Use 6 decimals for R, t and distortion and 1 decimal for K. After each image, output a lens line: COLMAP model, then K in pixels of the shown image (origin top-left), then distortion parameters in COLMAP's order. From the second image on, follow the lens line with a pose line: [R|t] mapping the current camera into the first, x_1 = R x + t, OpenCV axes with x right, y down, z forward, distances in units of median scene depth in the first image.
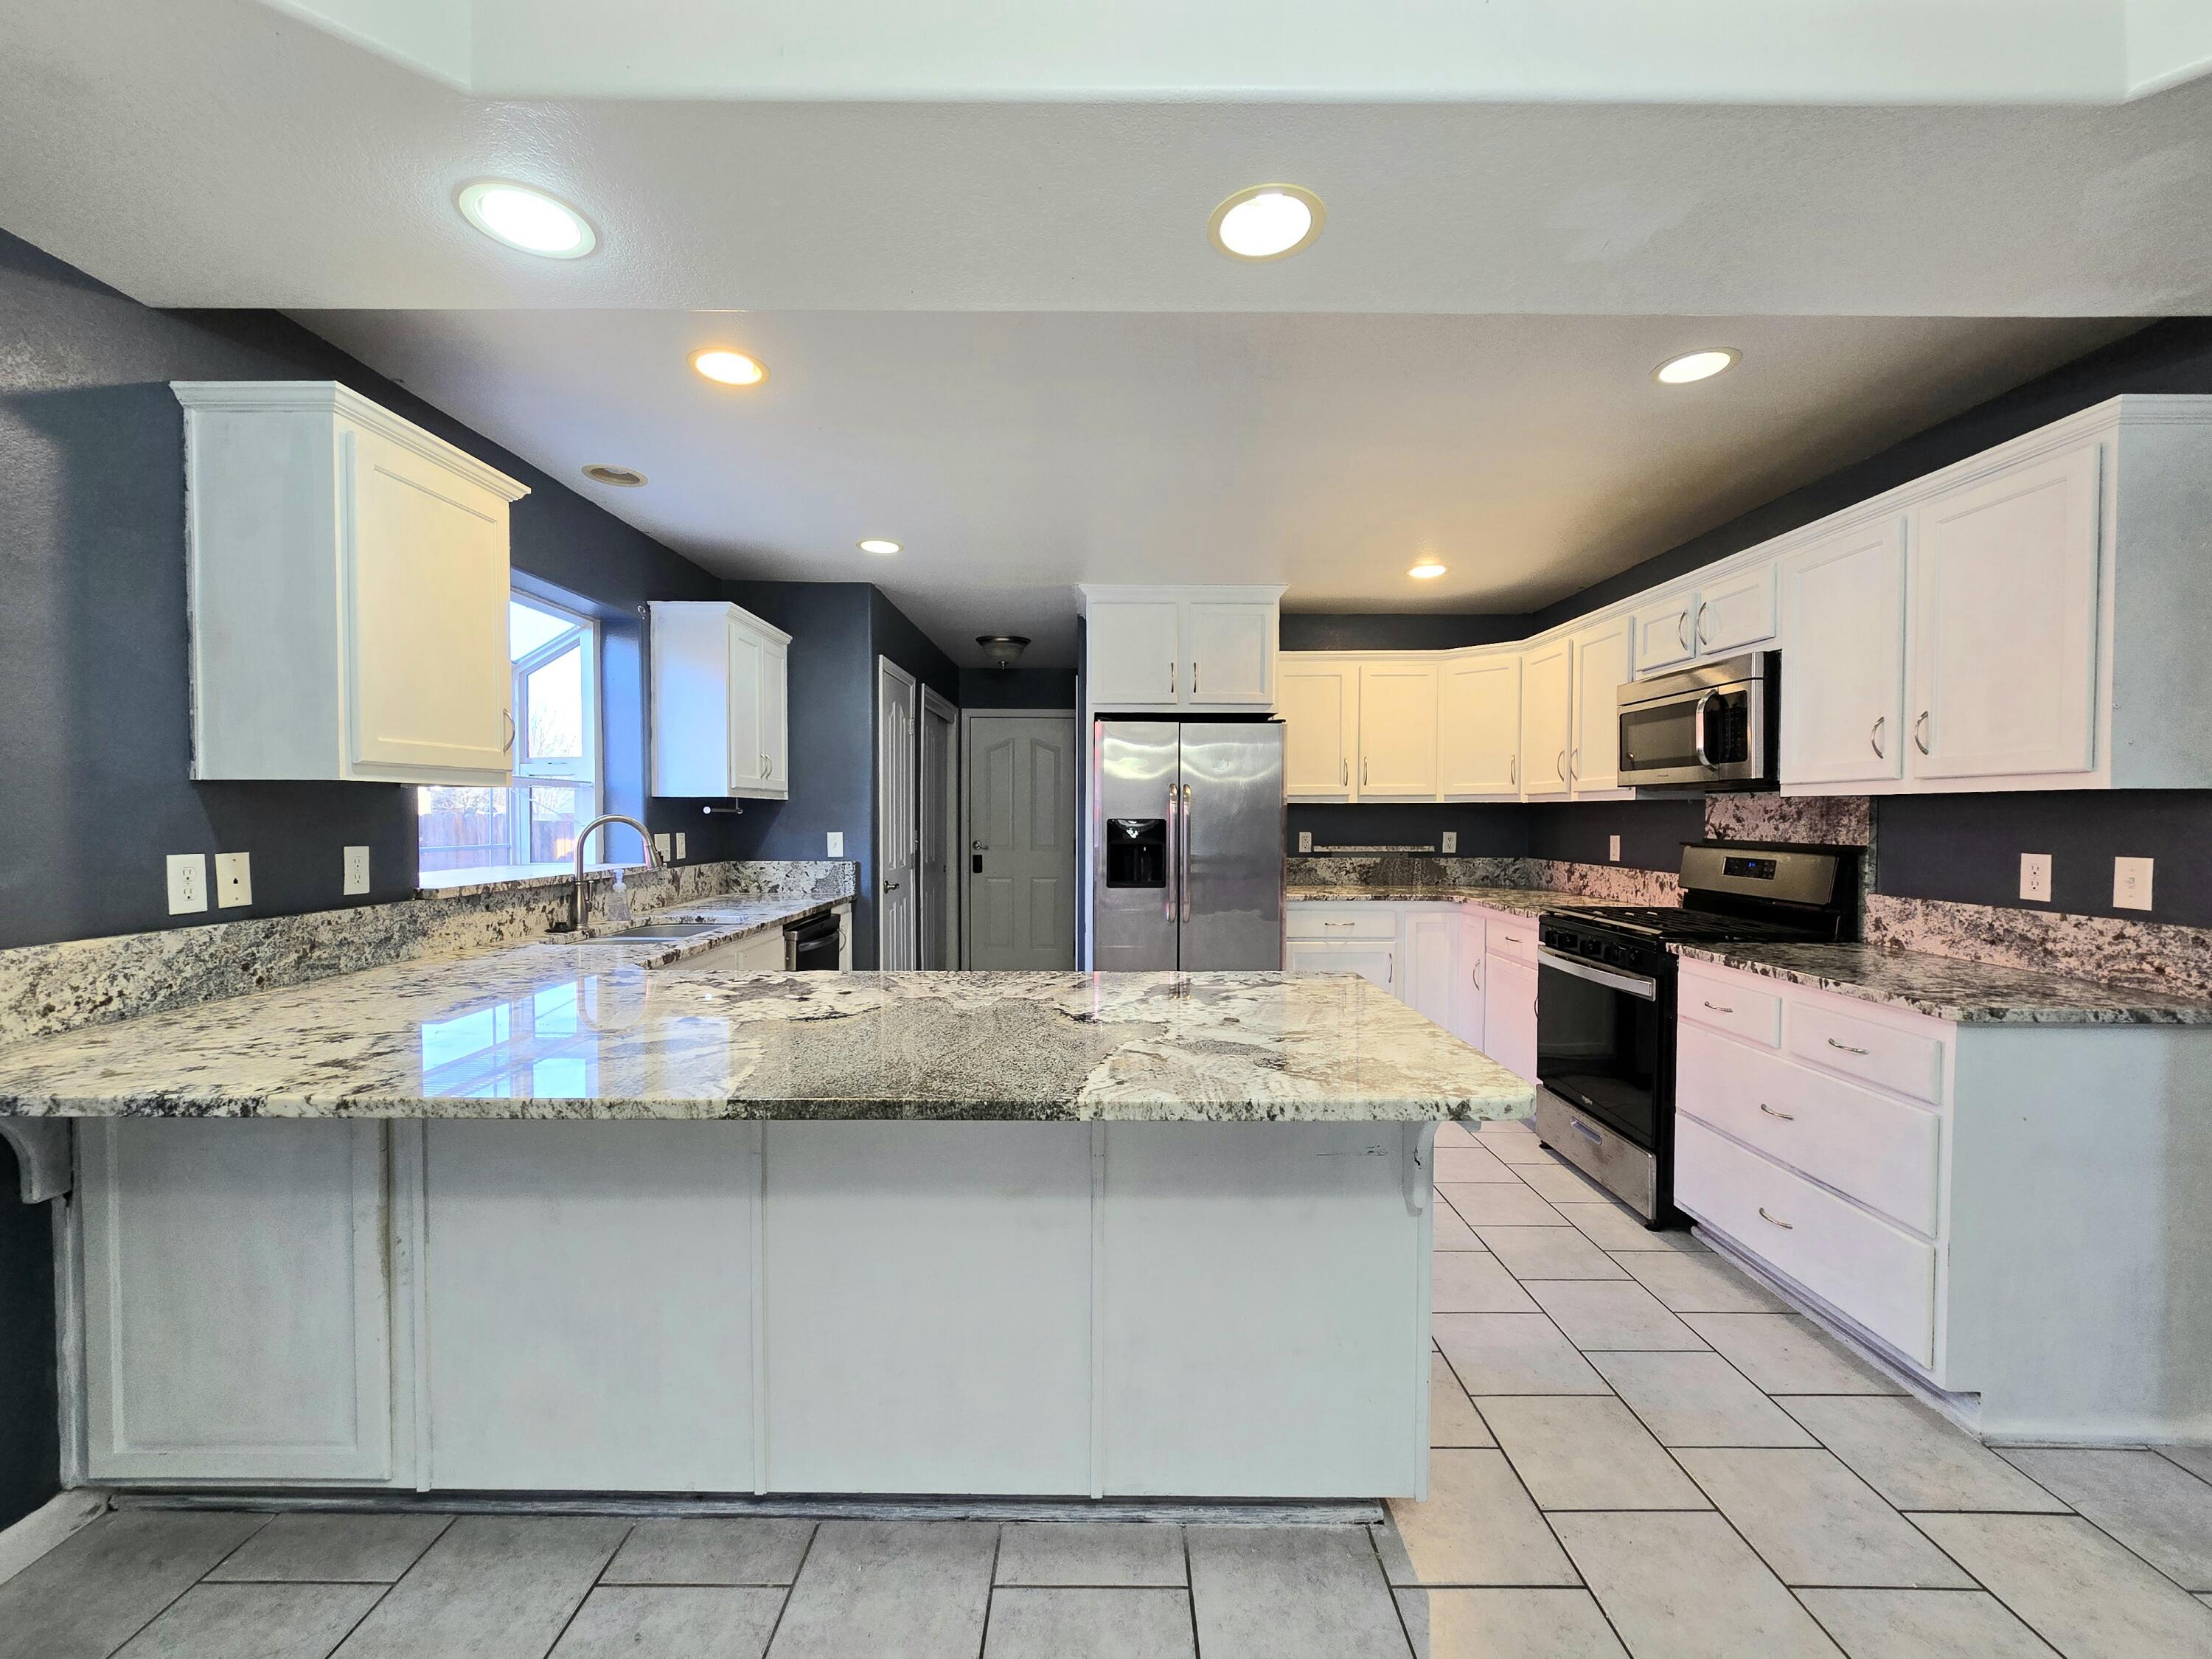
lens RADIAL K [[897.6, 0, 1103.9], [0, 897.6, 833.2], [0, 0, 1]] dist [-0.004838, 0.000875]
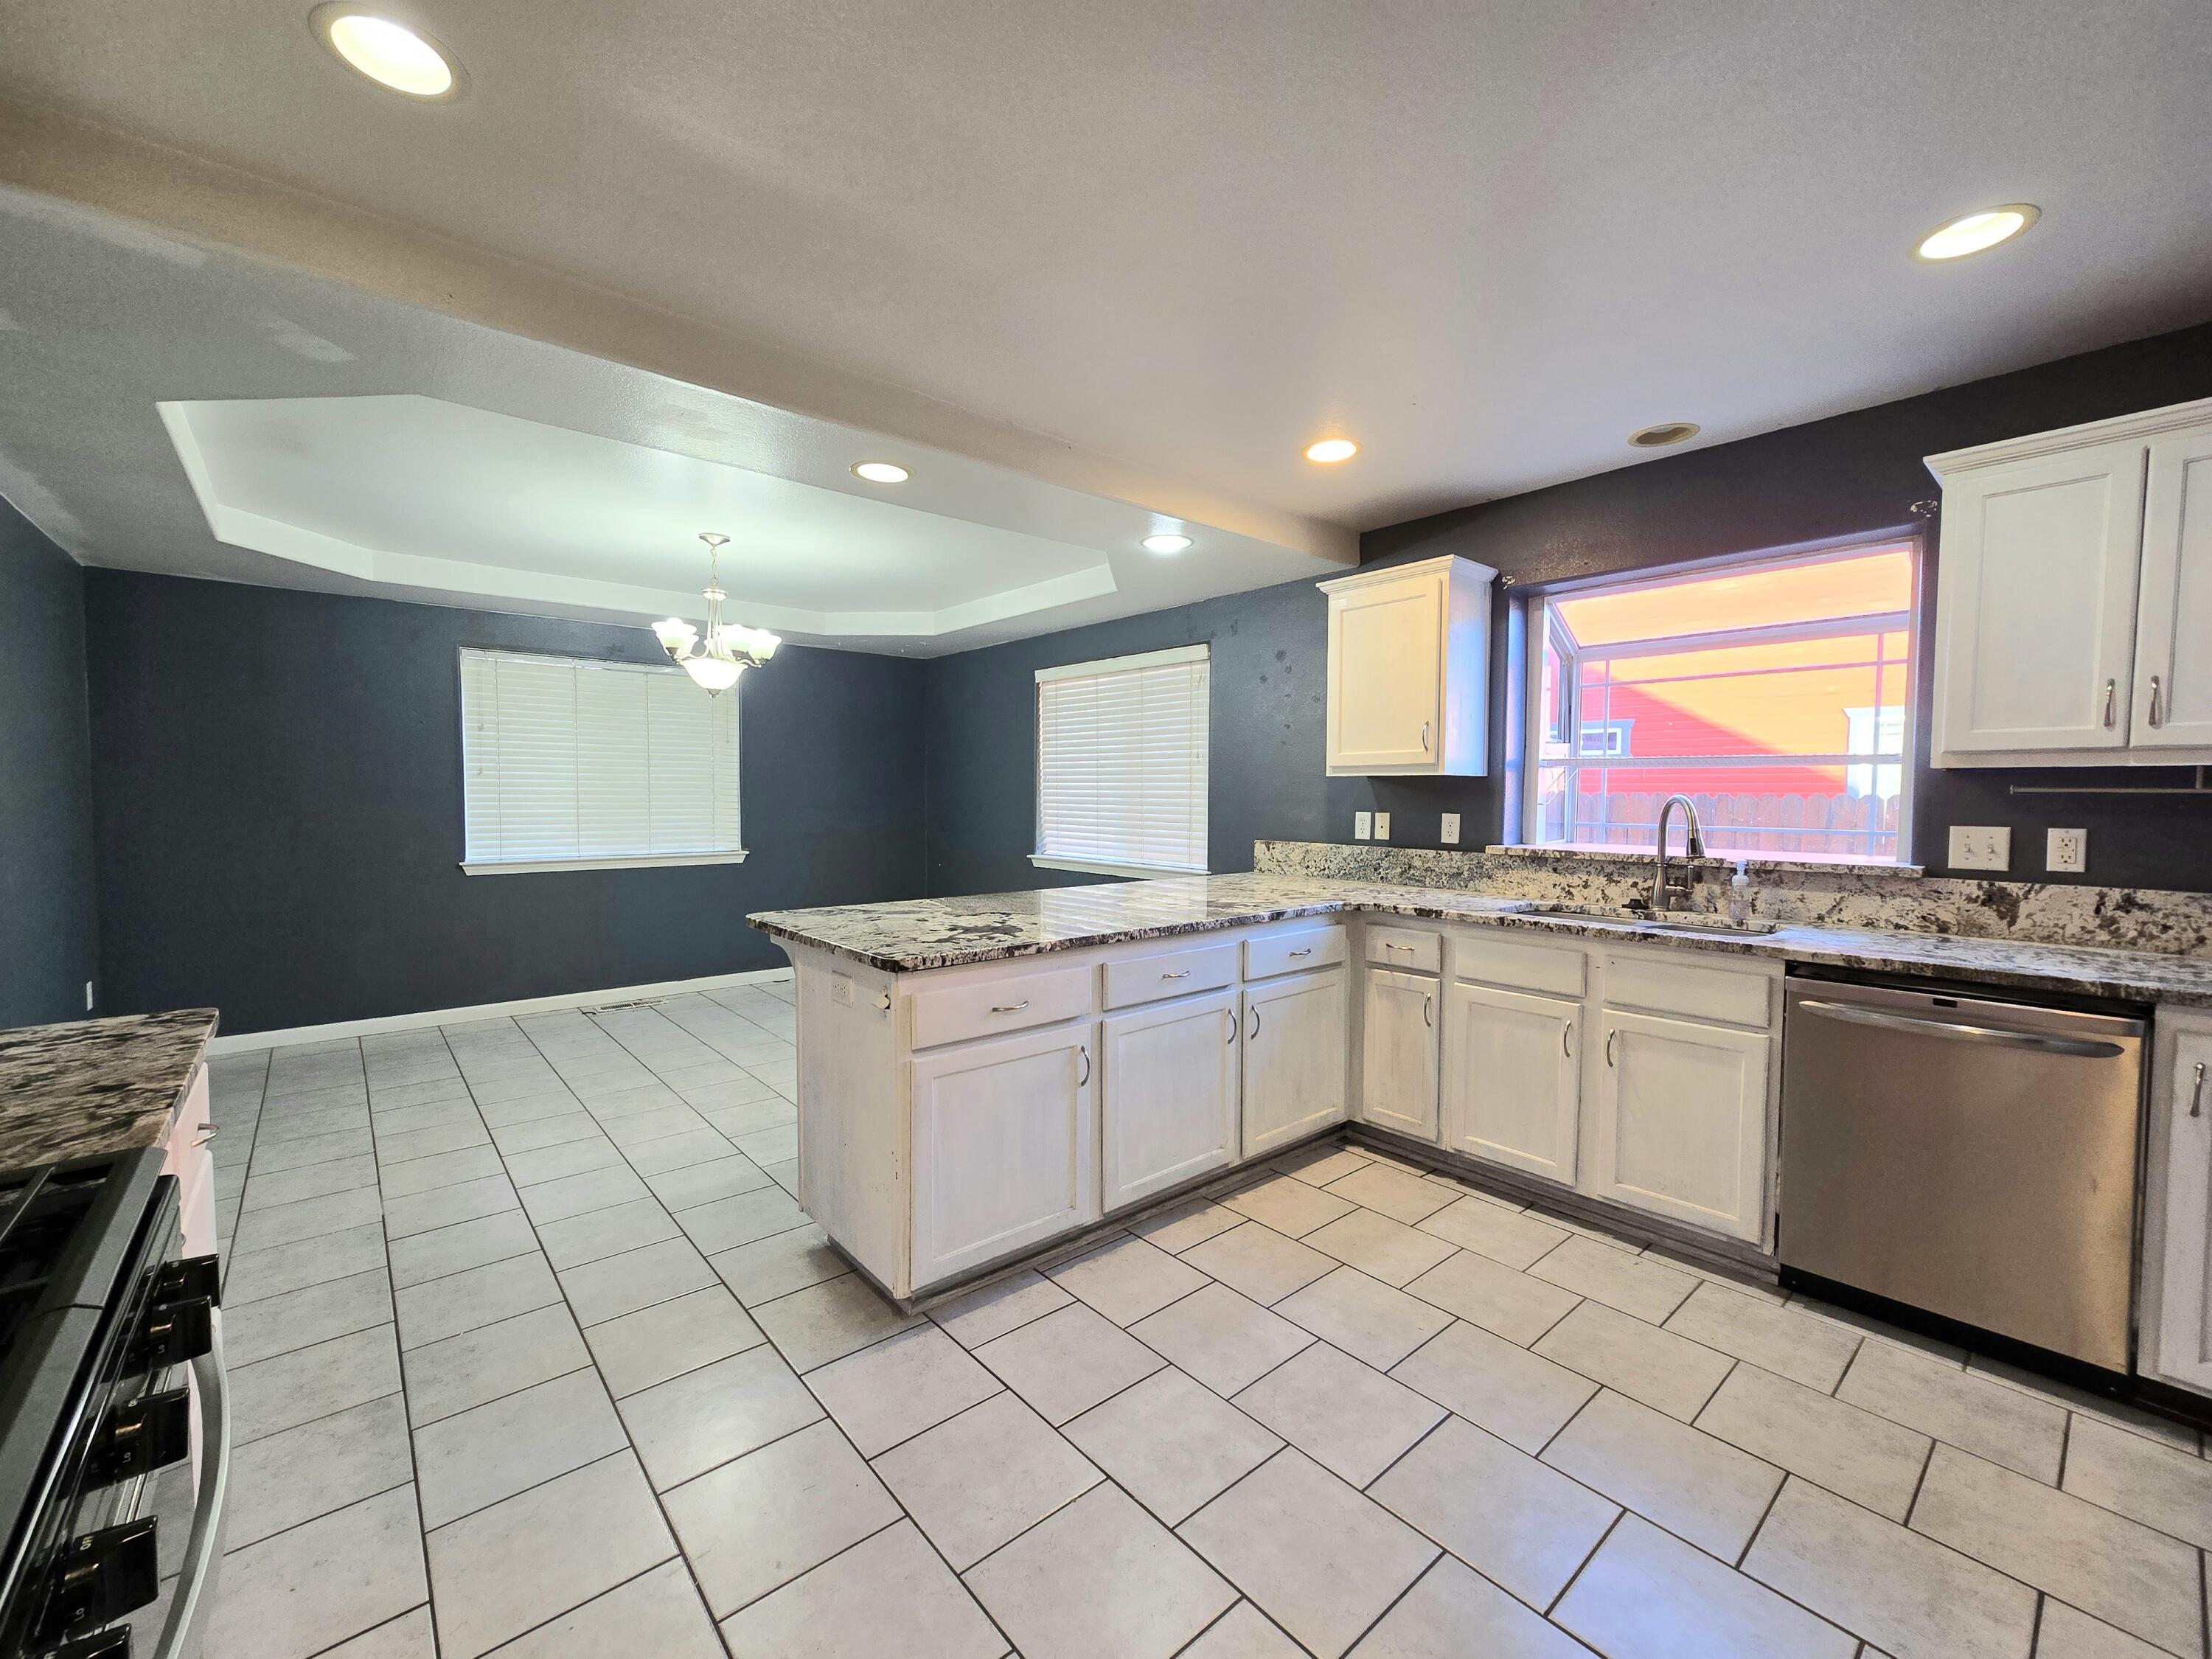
lens RADIAL K [[897.6, 0, 1103.9], [0, 897.6, 833.2], [0, 0, 1]] dist [-0.004838, 0.000875]
pose [[-0.758996, 0.022741, -0.650698, 0.578147], [-0.021108, 0.998005, 0.059500, -0.027563], [0.650753, 0.058895, -0.757002, 1.498792]]
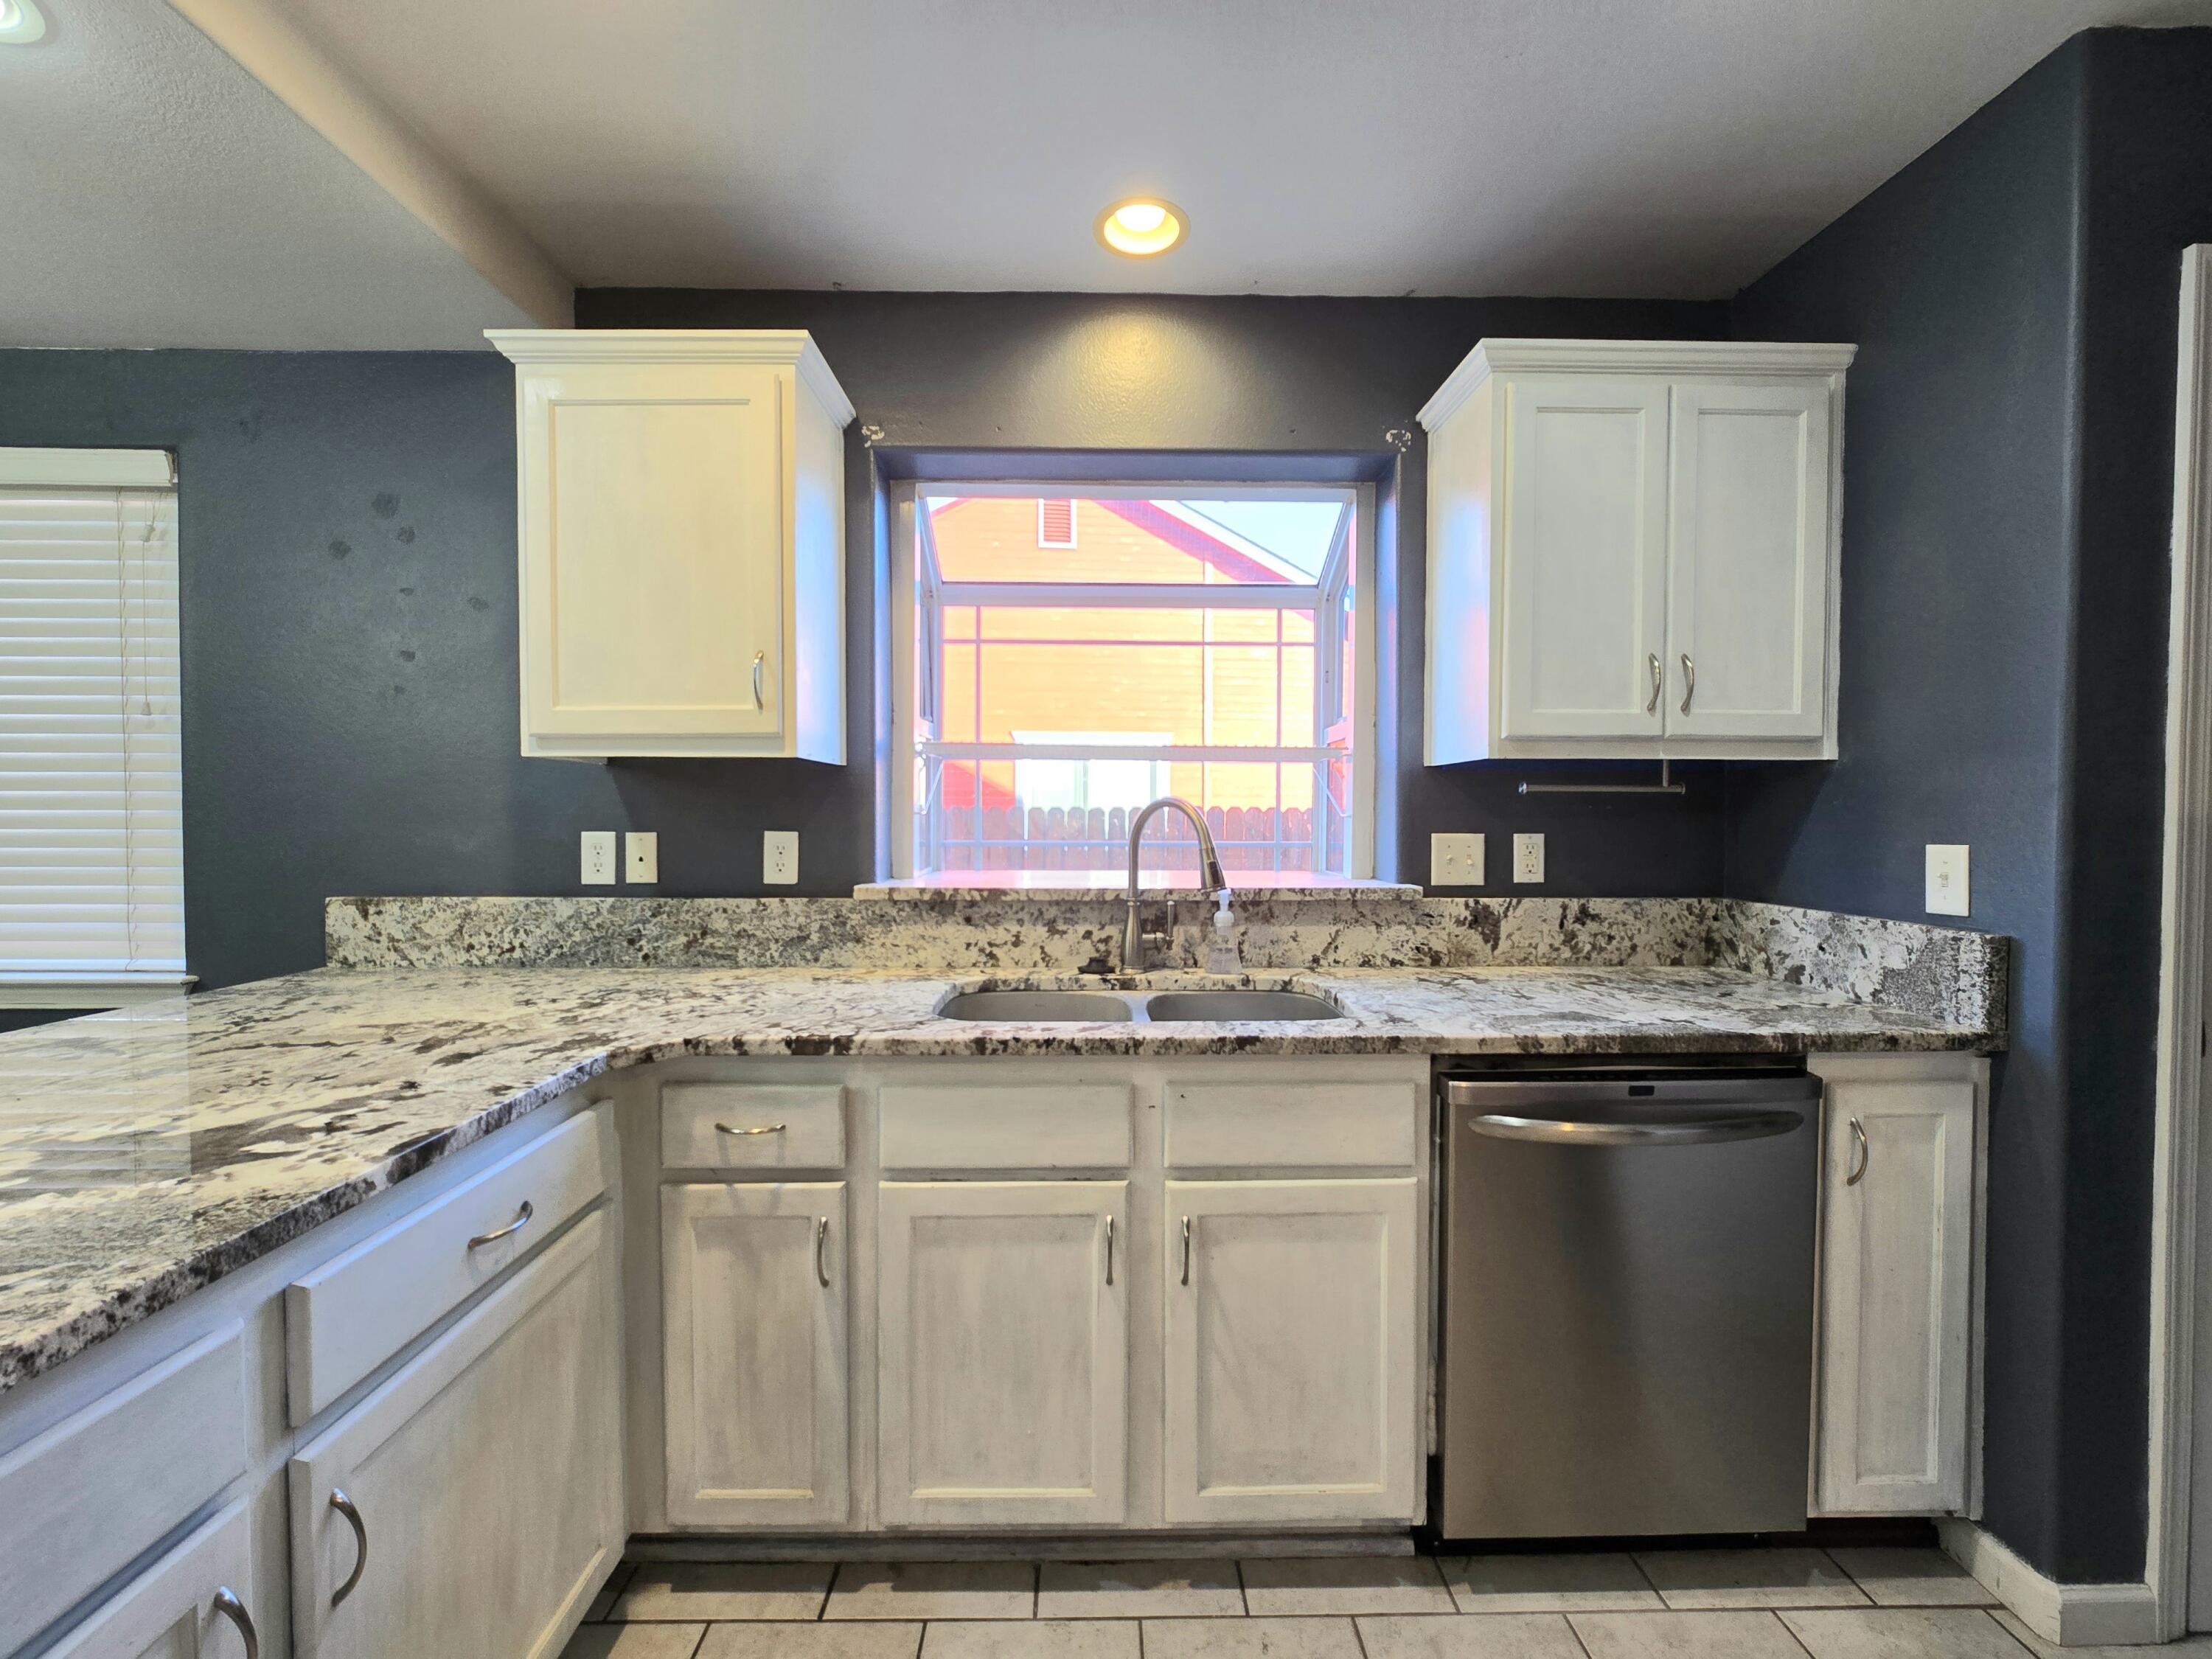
lens RADIAL K [[897.6, 0, 1103.9], [0, 897.6, 833.2], [0, 0, 1]] dist [-0.004838, 0.000875]
pose [[0.019736, 0.020149, -0.999602, 0.067267], [-0.023394, 0.999532, 0.019686, -0.007359], [0.999531, 0.022997, 0.020198, 1.075595]]
